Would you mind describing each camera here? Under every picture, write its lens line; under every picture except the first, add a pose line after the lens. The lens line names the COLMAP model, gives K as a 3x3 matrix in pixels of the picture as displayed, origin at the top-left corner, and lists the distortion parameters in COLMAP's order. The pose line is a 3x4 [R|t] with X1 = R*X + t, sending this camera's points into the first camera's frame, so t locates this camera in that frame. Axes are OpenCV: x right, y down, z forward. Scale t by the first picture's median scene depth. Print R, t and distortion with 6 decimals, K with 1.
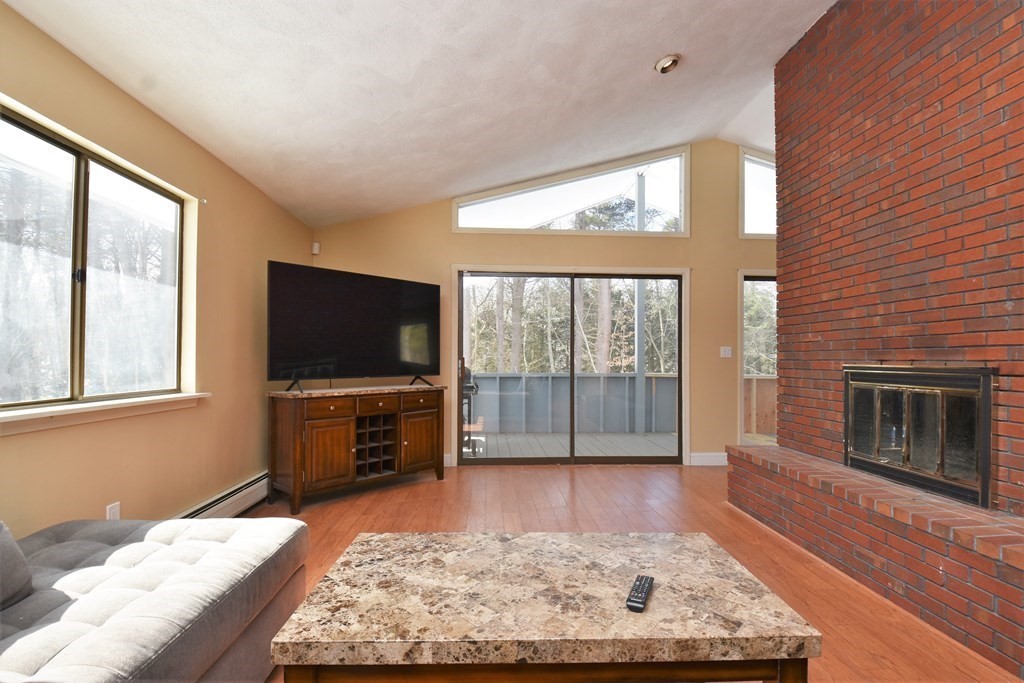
lens RADIAL K [[486.4, 0, 514.9], [0, 486.4, 351.8], [0, 0, 1]] dist [0.001524, -0.019678]
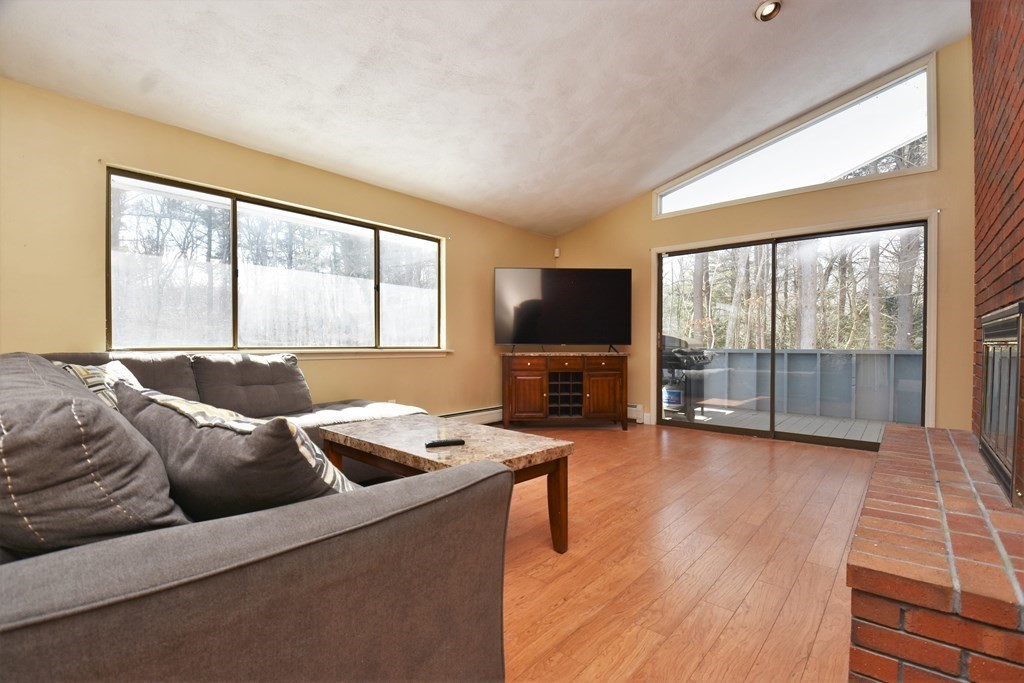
lens RADIAL K [[450.2, 0, 517.7], [0, 450.2, 350.4], [0, 0, 1]] dist [0.000811, -0.000445]
pose [[0.717567, 0.006339, -0.696461, 0.569971], [0.010590, 0.999744, 0.020011, 0.050618], [0.696409, -0.021735, 0.717316, 0.016573]]
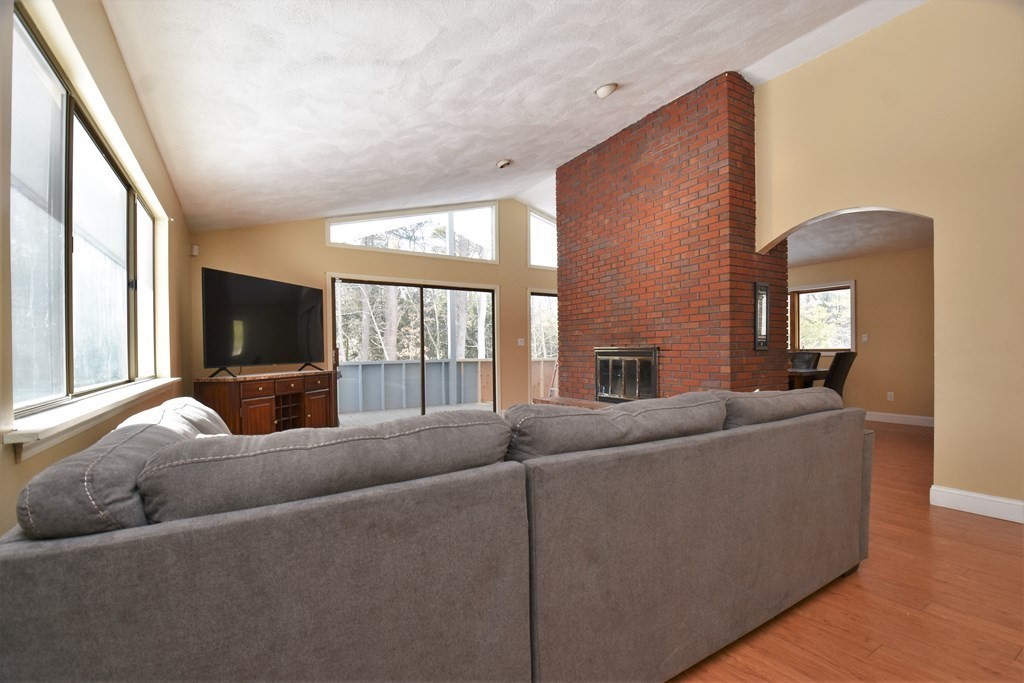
lens RADIAL K [[450.2, 0, 517.7], [0, 450.2, 350.4], [0, 0, 1]] dist [0.000811, -0.000445]
pose [[0.879194, -0.015728, 0.476204, -0.367545], [0.009476, 0.999835, 0.015529, 0.005941], [-0.476370, -0.009141, 0.879198, -0.344935]]
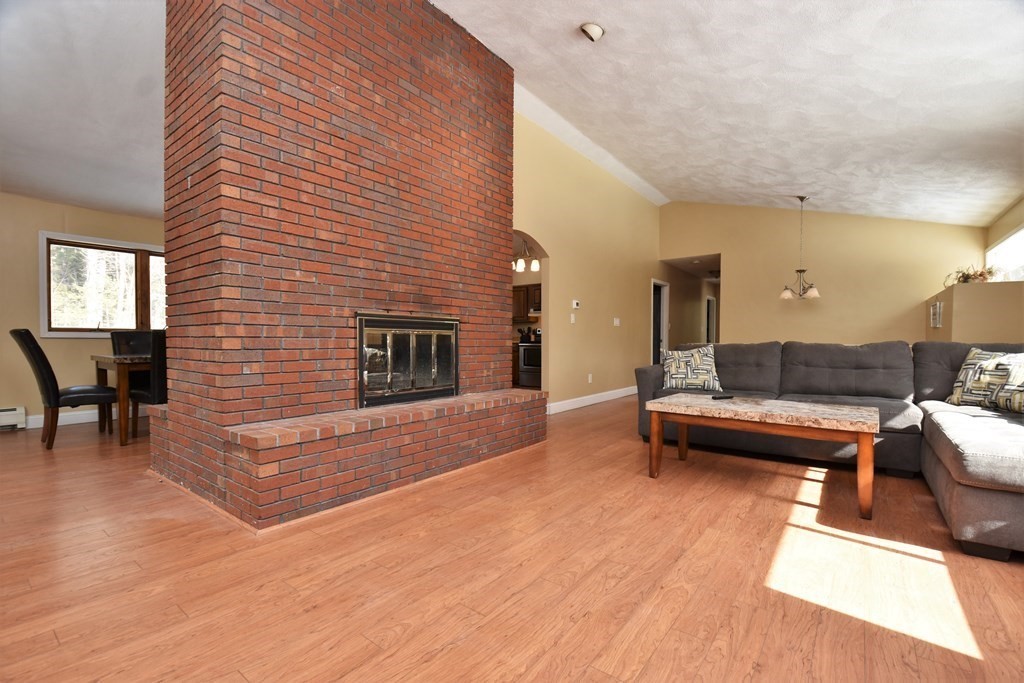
lens RADIAL K [[450.2, 0, 517.7], [0, 450.2, 350.4], [0, 0, 1]] dist [0.000811, -0.000445]
pose [[-0.766725, -0.025237, 0.641480, -0.176081], [-0.020892, 0.999679, 0.014359, 0.078698], [-0.641636, -0.002392, -0.767006, 1.354053]]
